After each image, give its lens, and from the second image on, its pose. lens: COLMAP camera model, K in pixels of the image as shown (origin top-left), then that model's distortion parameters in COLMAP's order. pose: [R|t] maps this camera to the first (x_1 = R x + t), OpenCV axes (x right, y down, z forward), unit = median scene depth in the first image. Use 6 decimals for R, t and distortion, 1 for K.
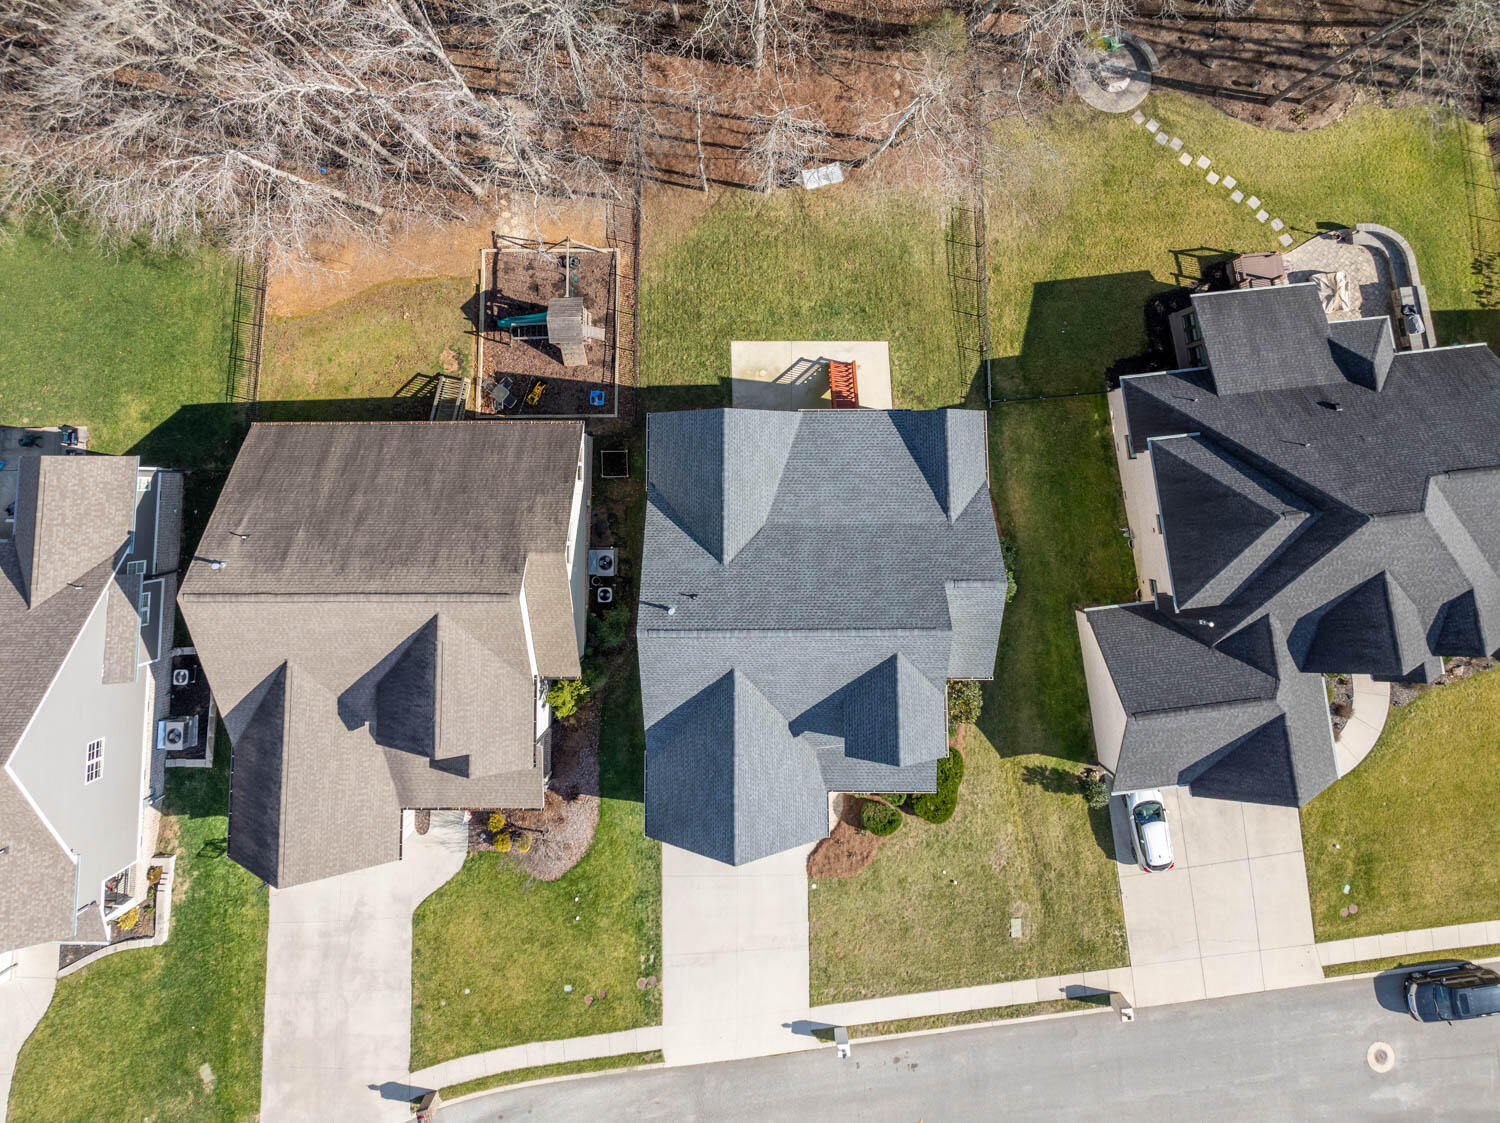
lens RADIAL K [[1098.9, 0, 734.4], [0, 1098.9, 338.6], [0, 0, 1]] dist [-0.017244, 0.000886]
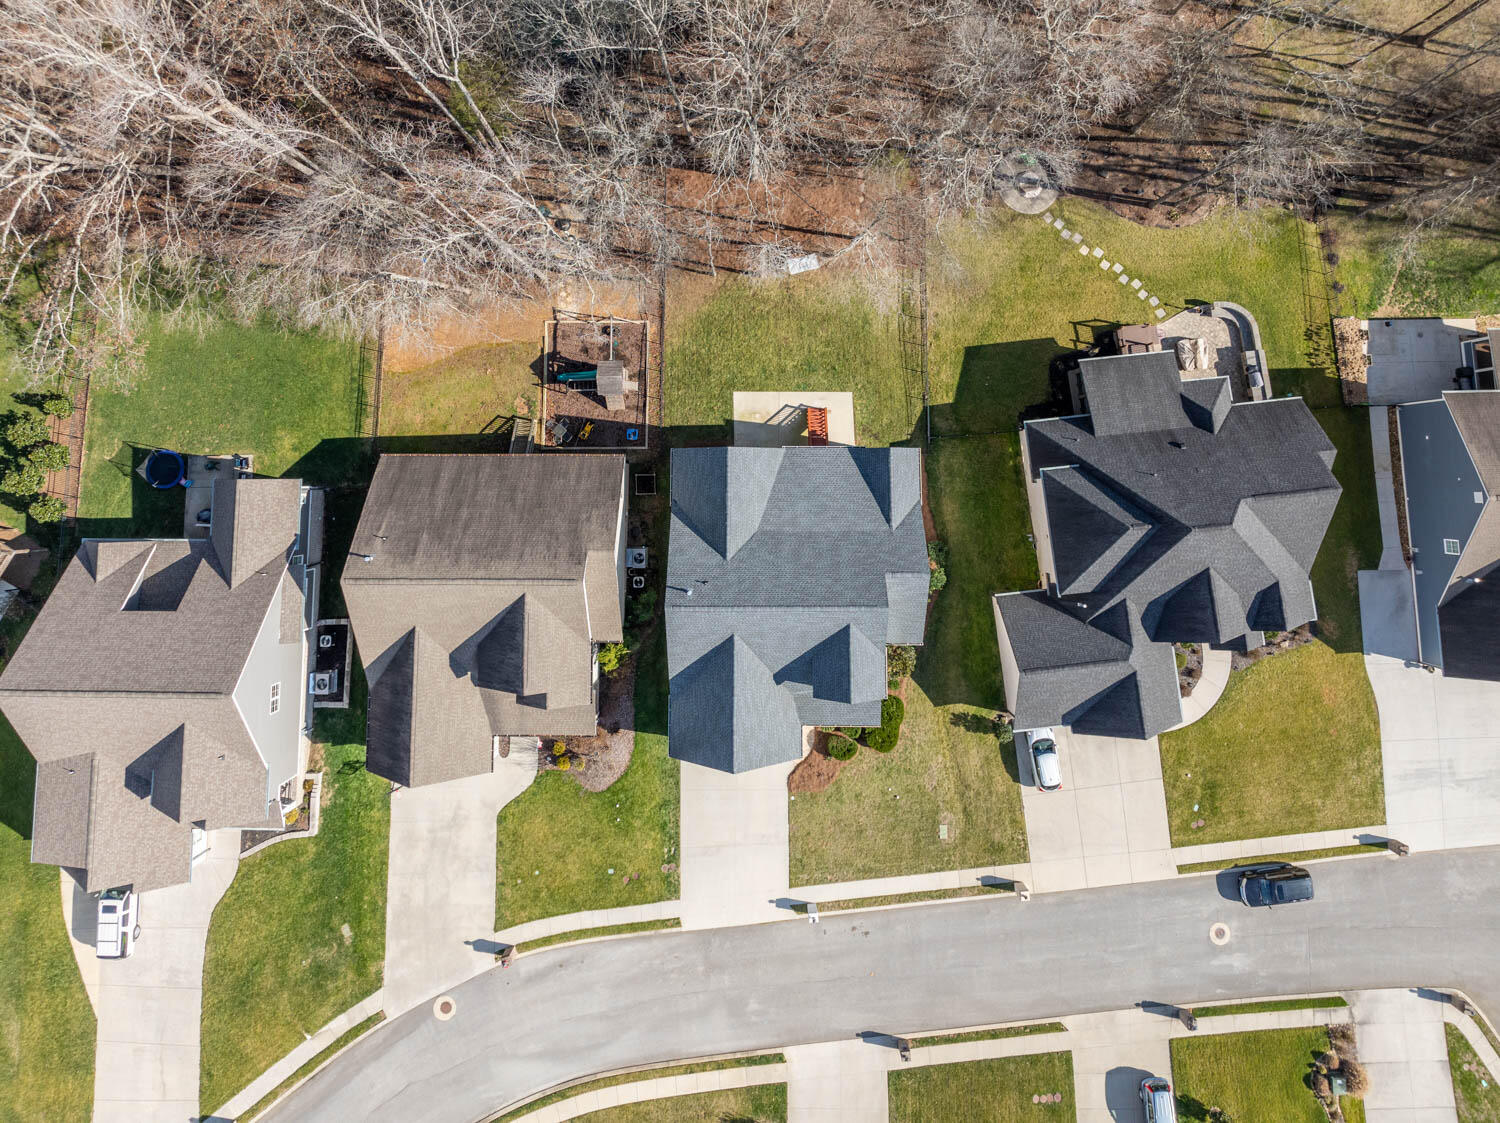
lens RADIAL K [[1098.9, 0, 734.4], [0, 1098.9, 338.6], [0, 0, 1]] dist [-0.017244, 0.000886]
pose [[0.999969, 0.004107, -0.006789, 0.007589], [-0.004091, 0.999989, 0.002434, -0.070044], [0.006799, -0.002406, 0.999974, -0.350509]]
